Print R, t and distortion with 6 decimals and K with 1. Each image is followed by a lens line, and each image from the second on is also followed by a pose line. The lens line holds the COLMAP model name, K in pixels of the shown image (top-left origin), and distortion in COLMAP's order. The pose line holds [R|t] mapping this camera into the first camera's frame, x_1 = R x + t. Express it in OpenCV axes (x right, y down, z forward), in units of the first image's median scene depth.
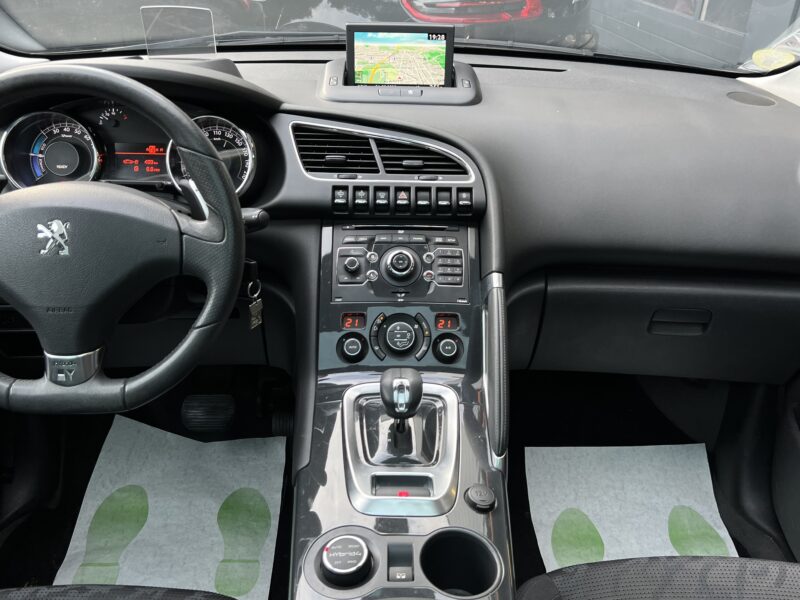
lens RADIAL K [[764.3, 0, 405.7], [0, 764.3, 300.3], [0, 0, 1]] dist [0.038480, 0.000000]
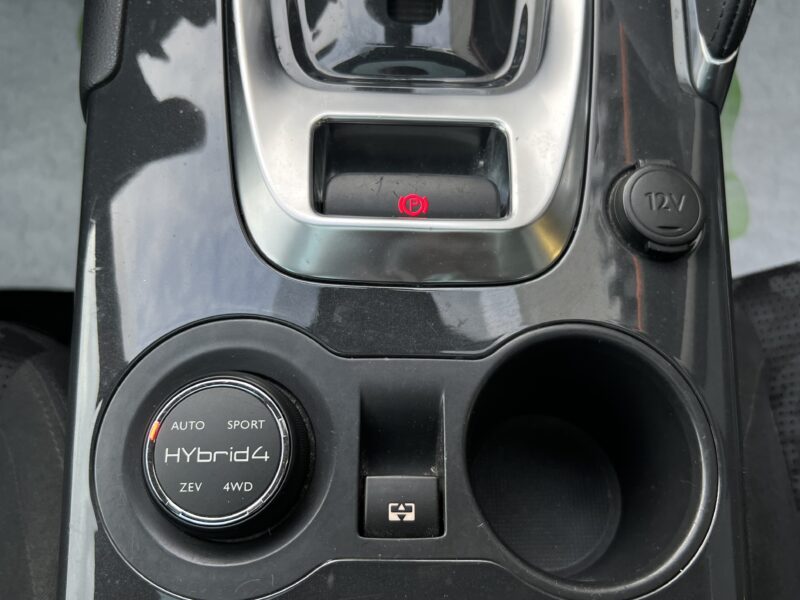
lens RADIAL K [[764.3, 0, 400.8], [0, 764.3, 297.1], [0, 0, 1]] dist [0.038480, 0.000000]
pose [[0.999693, 0.019089, 0.015816, -0.009353], [-0.024787, 0.760352, 0.649038, 0.064286], [0.000363, -0.649230, 0.760592, 0.579189]]
